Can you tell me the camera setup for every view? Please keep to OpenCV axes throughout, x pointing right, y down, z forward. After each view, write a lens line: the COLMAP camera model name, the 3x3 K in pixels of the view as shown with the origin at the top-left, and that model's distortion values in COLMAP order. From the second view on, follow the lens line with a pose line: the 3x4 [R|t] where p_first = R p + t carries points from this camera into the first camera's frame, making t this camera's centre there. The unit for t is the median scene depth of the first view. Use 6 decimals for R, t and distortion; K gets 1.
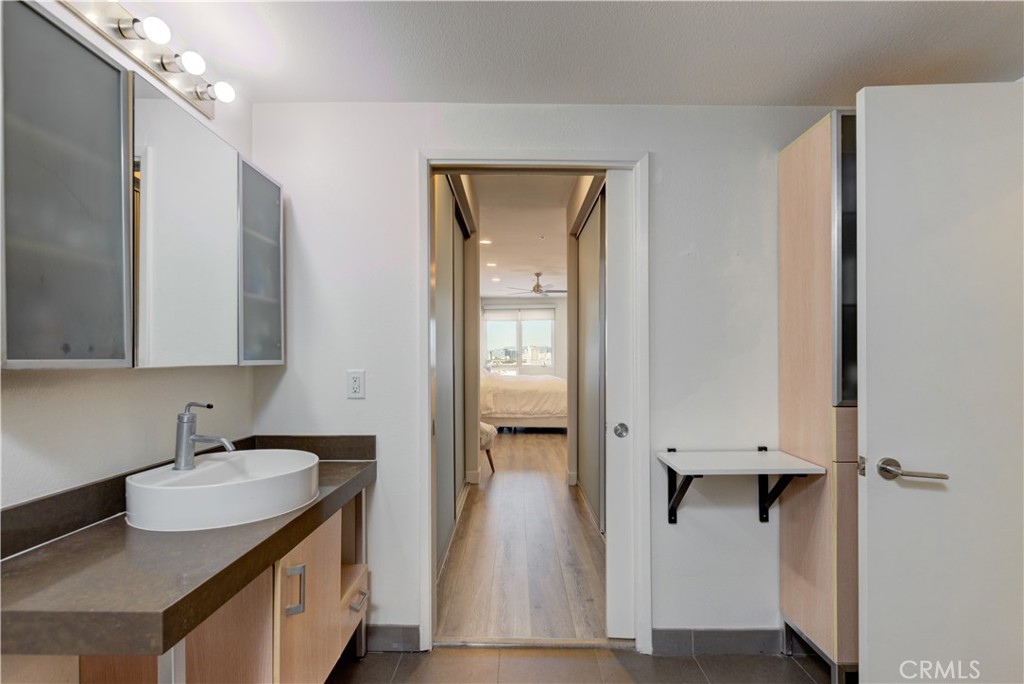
lens RADIAL K [[481.0, 0, 512.3], [0, 481.0, 348.0], [0, 0, 1]] dist [-0.001032, -0.000081]
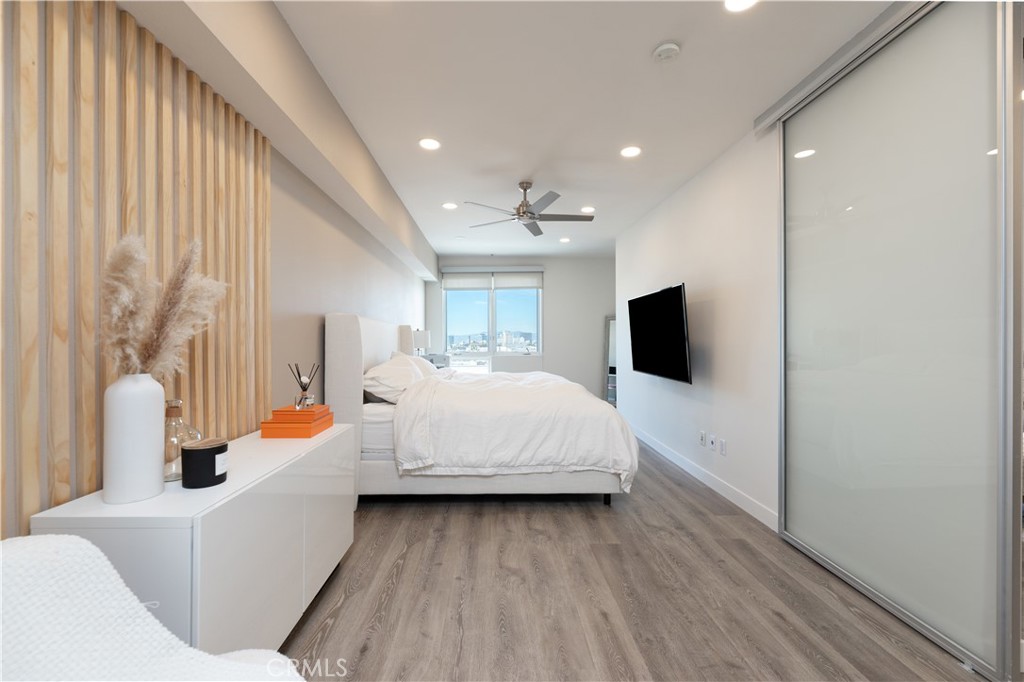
lens RADIAL K [[421.3, 0, 508.9], [0, 421.3, 342.9], [0, 0, 1]] dist [-0.001207, -0.000110]
pose [[0.998862, 0.001003, 0.047685, 0.015030], [-0.002116, 0.999726, 0.023297, 0.011435], [-0.047649, -0.023371, 0.998591, 0.602683]]
